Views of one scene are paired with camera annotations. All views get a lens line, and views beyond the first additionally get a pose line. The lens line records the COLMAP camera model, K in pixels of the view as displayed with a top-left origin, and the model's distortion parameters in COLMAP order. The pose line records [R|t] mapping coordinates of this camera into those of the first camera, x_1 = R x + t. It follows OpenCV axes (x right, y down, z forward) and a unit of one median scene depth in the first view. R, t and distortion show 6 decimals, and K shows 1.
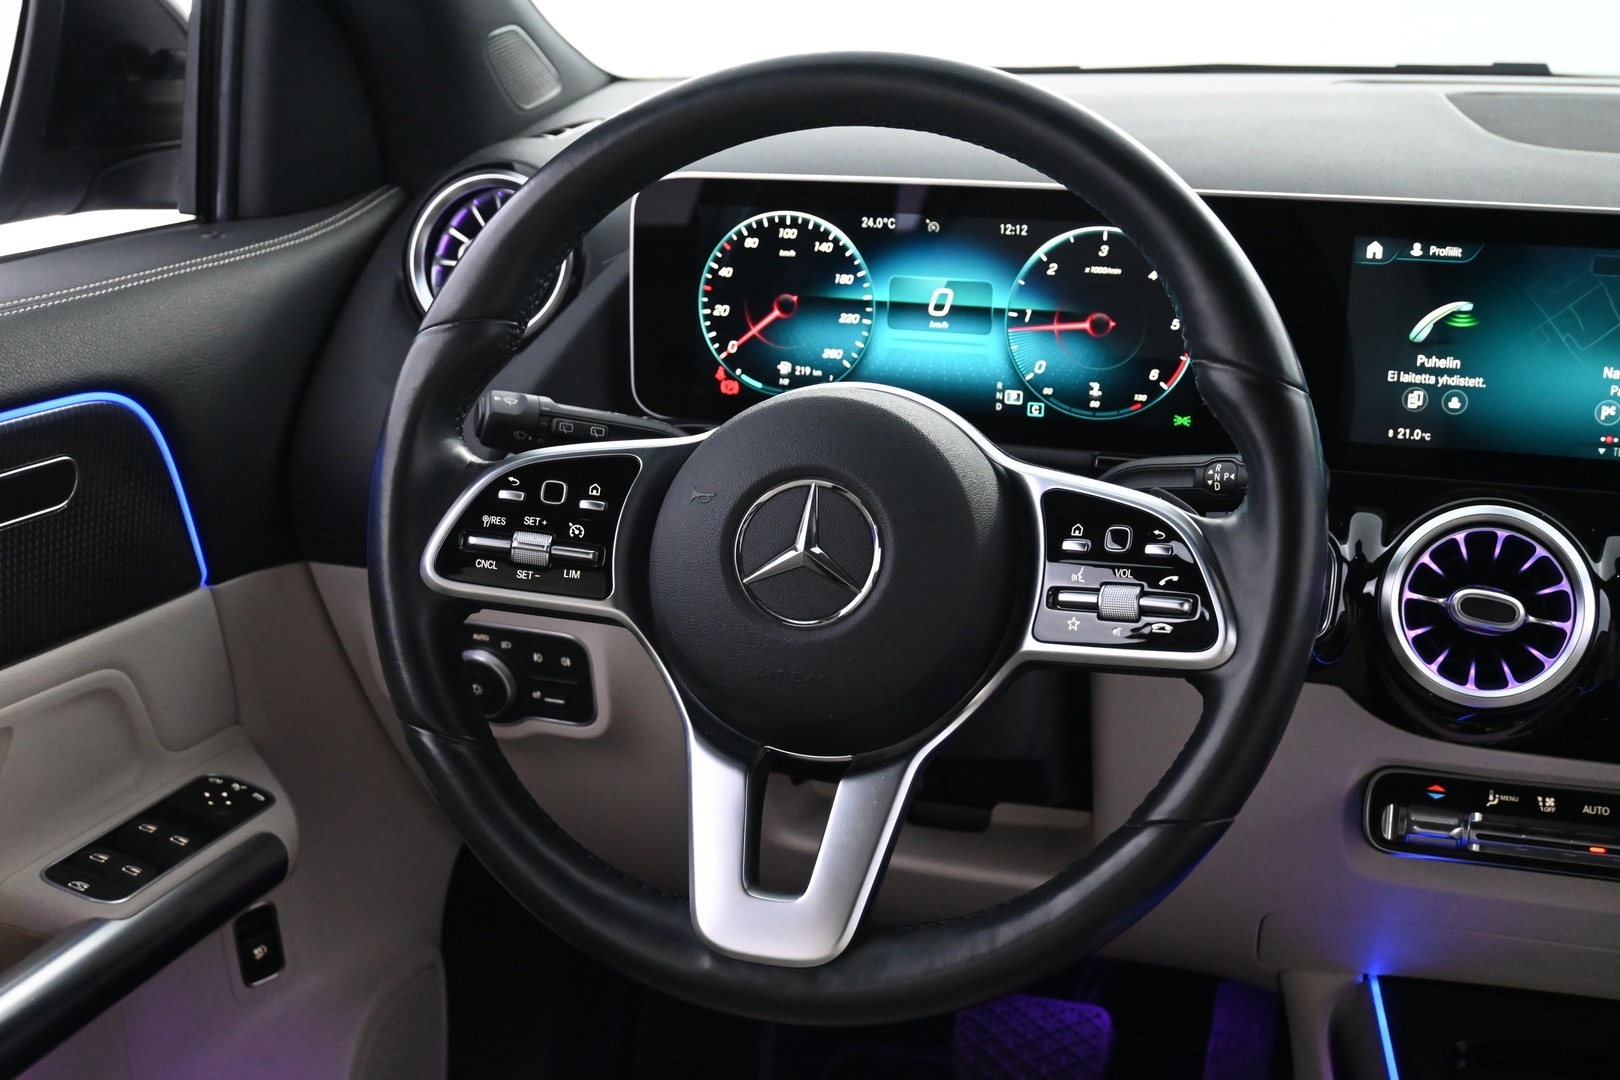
lens RADIAL K [[1986.9, 0, 841.3], [0, 1986.9, 532.0], [0, 0, 1]] dist [0.036381, 0.000000]
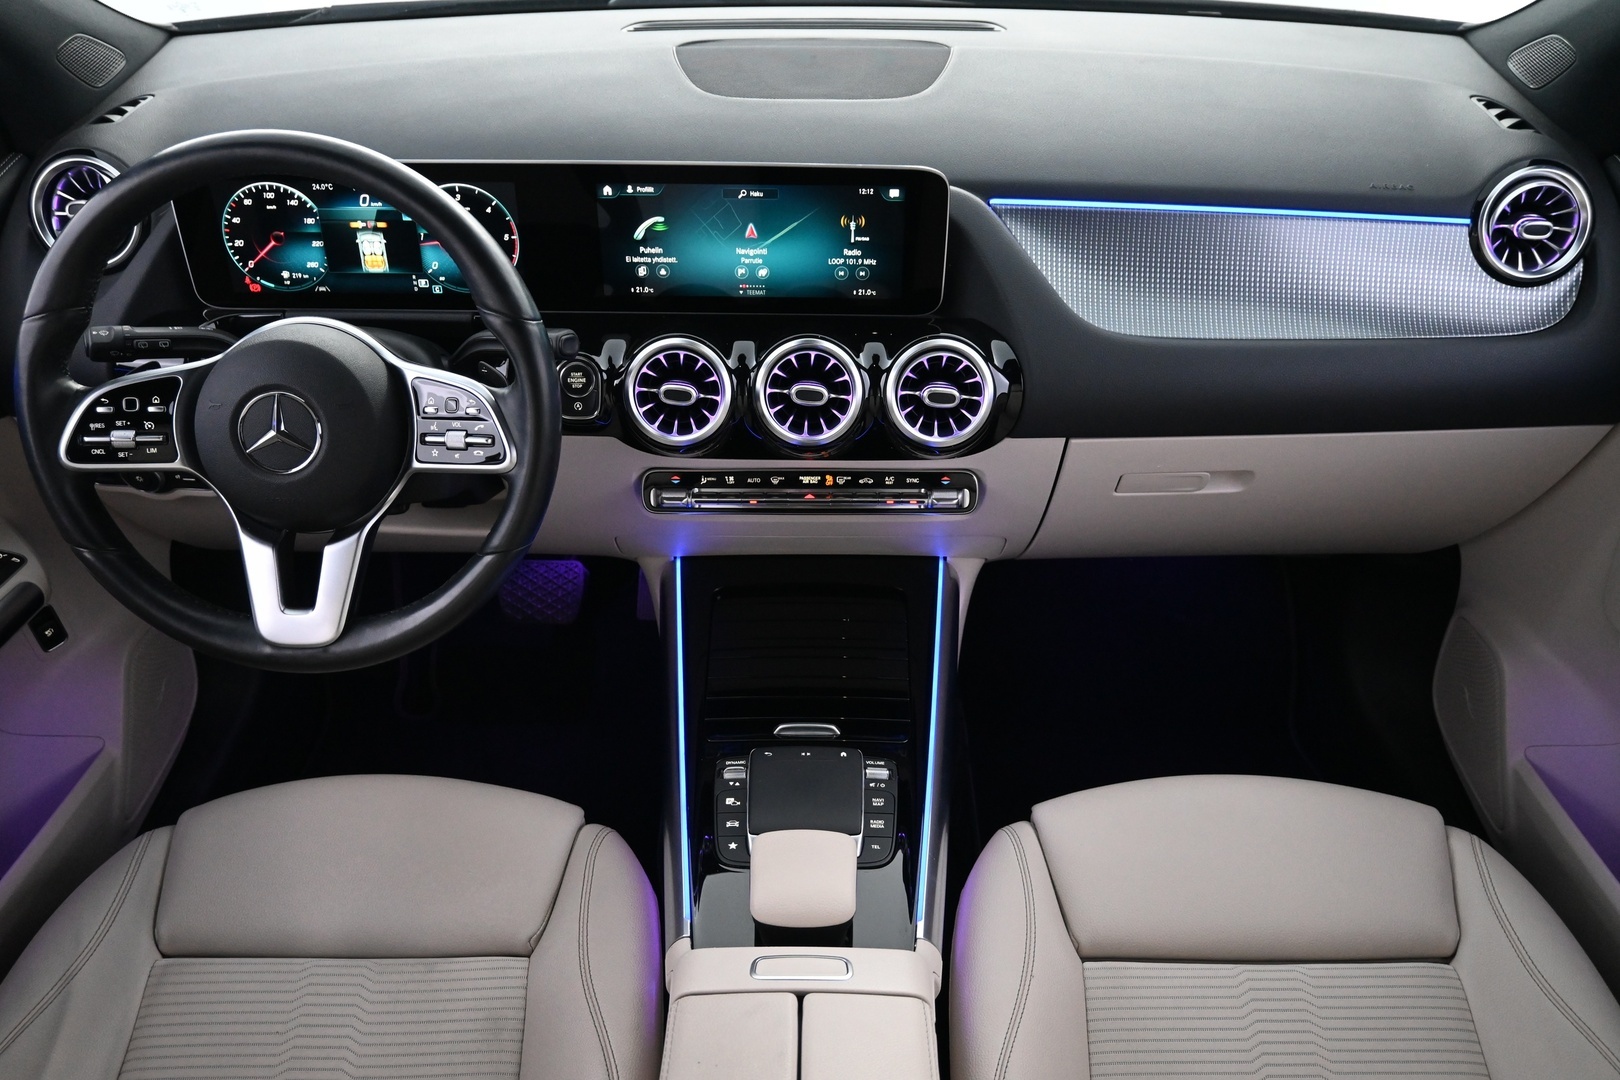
lens RADIAL K [[1265.2, 0, 808.1], [0, 1265.2, 537.8], [0, 0, 1]] dist [-0.004518, 0.012506]
pose [[0.971360, -0.144947, 0.188282, 0.178946], [0.083159, 0.949654, 0.302063, -0.168141], [-0.222586, -0.277755, 0.934509, -0.176085]]
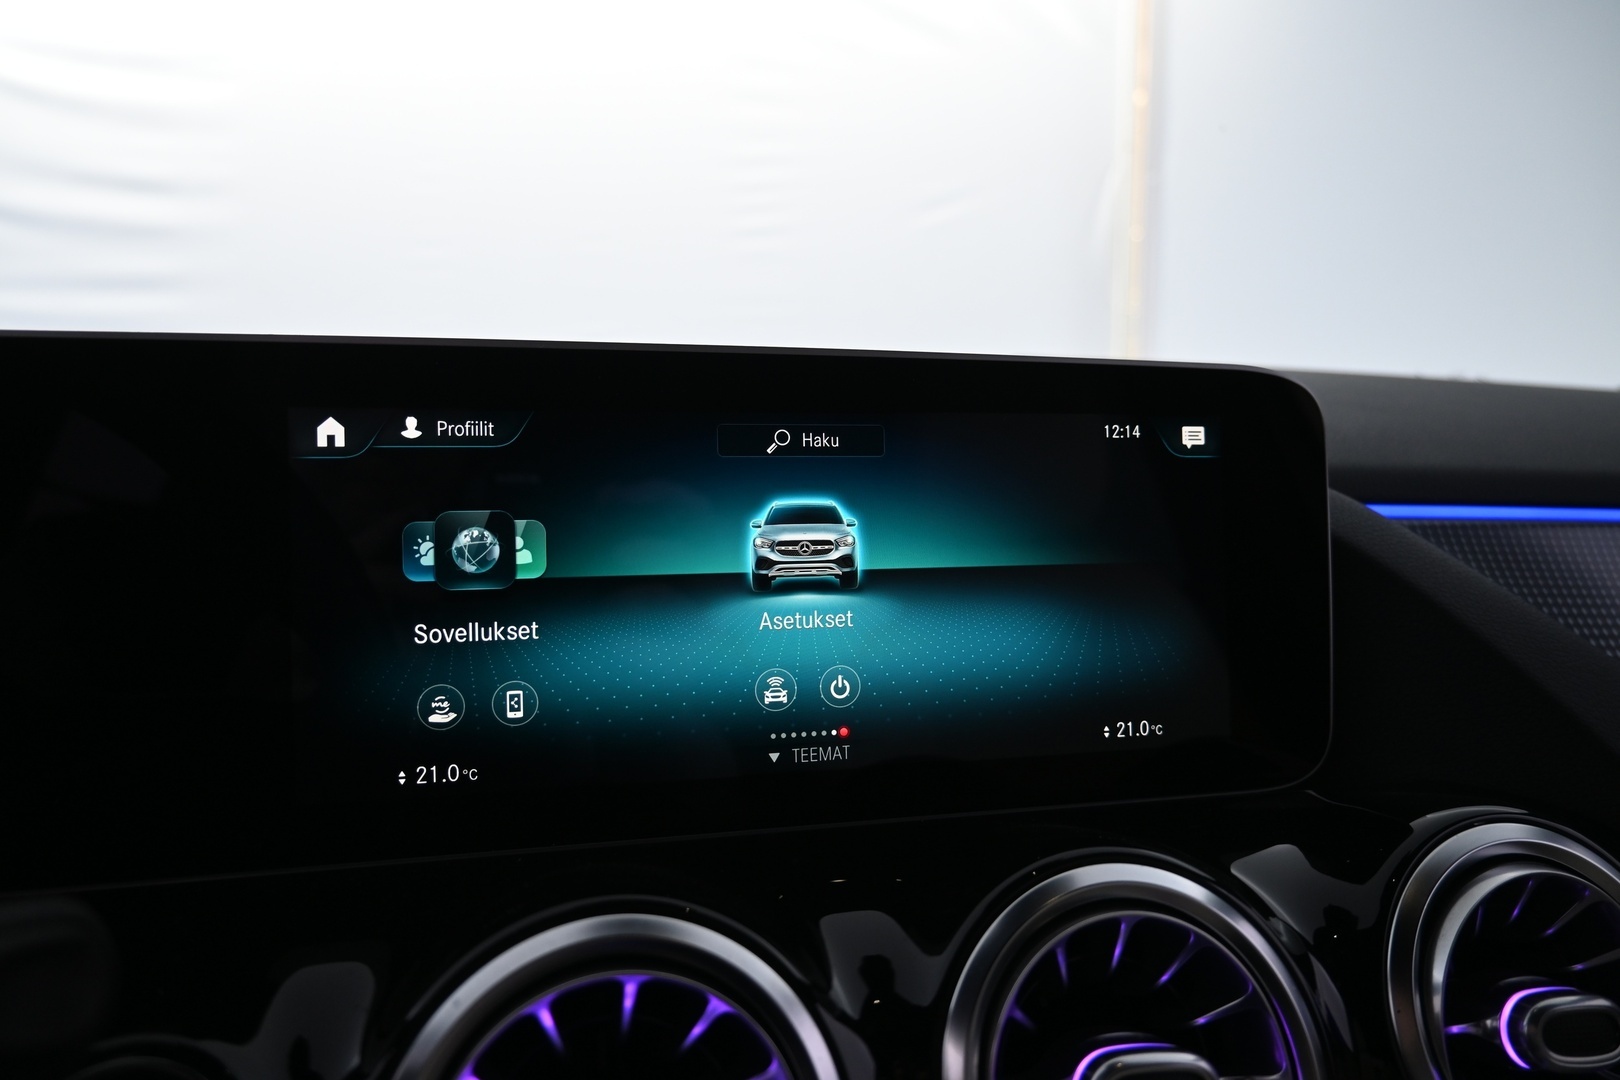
lens RADIAL K [[1121.1, 0, 814.6], [0, 1121.1, 532.4], [0, 0, 1]] dist [-0.001610, -0.001054]
pose [[0.871171, -0.044781, 0.488934, 0.226544], [0.159496, 0.967634, -0.195562, -0.036719], [-0.464352, 0.248351, 0.850117, 0.676783]]
